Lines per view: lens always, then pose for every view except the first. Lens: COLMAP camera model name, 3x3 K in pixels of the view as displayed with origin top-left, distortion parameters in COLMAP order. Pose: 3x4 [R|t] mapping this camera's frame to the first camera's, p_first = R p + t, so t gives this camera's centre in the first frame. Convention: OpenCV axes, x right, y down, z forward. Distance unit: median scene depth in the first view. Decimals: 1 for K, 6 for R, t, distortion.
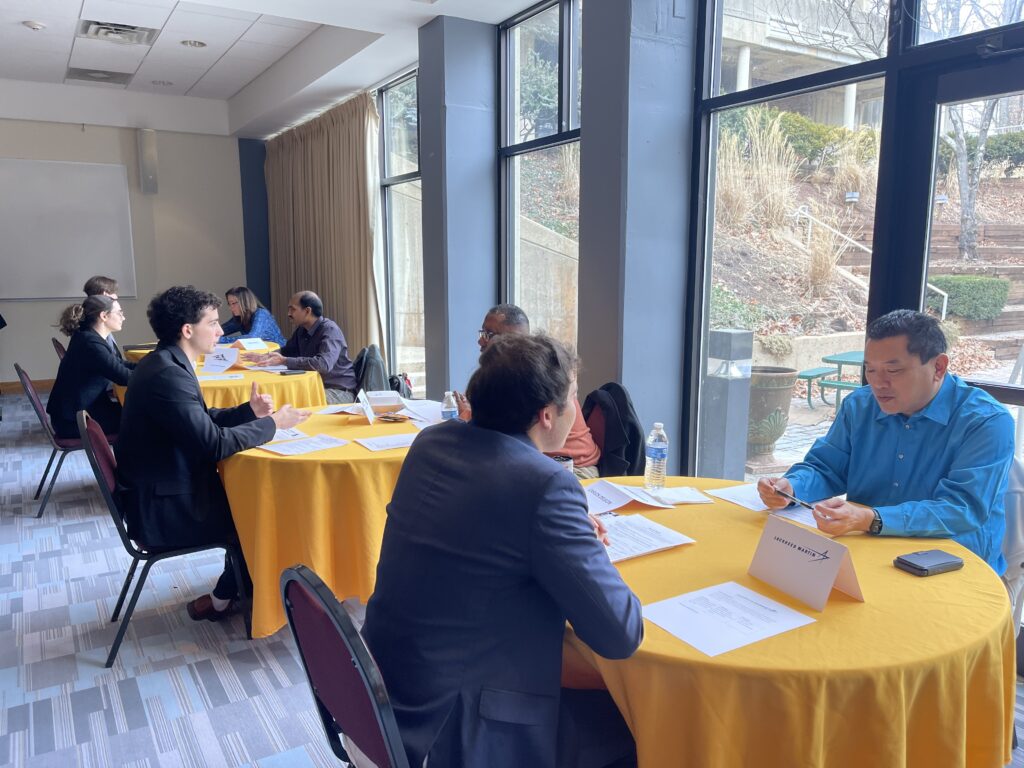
lens RADIAL K [[790.5, 0, 513.1], [0, 790.5, 375.8], [0, 0, 1]] dist [0.066297, -0.052200]
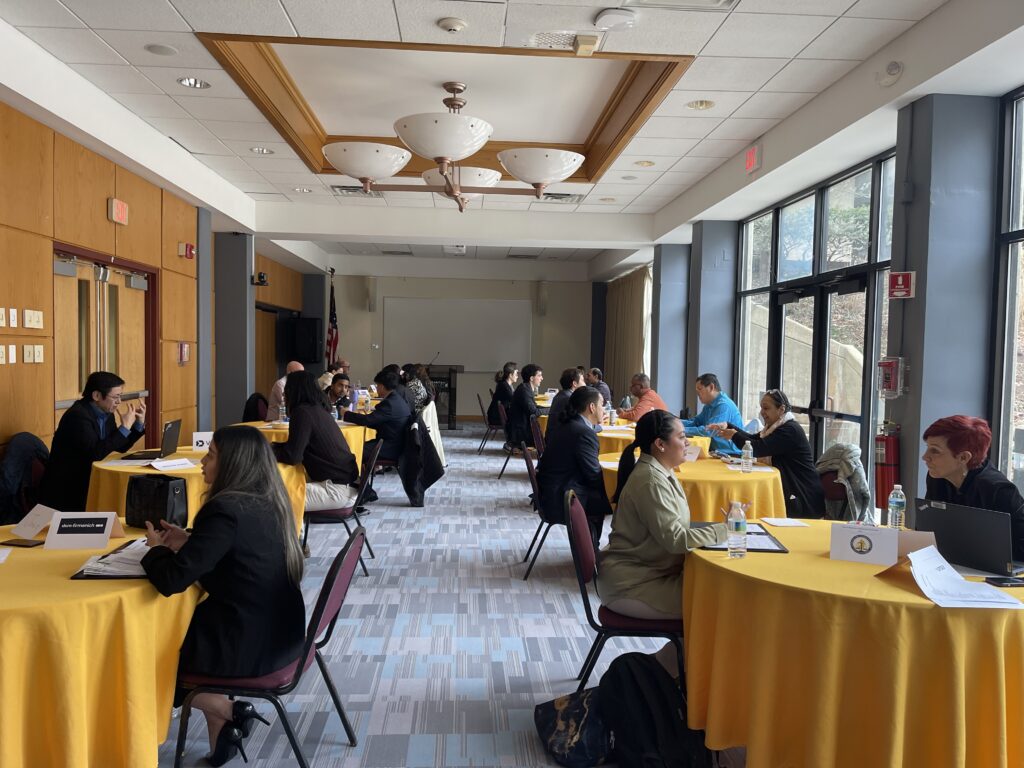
lens RADIAL K [[790.5, 0, 508.3], [0, 790.5, 385.1], [0, 0, 1]] dist [0.066297, -0.052200]
pose [[0.882118, 0.036181, -0.469636, 0.531234], [-0.083394, 0.993291, -0.080115, 0.125479], [0.463587, 0.109835, 0.879218, -0.963885]]
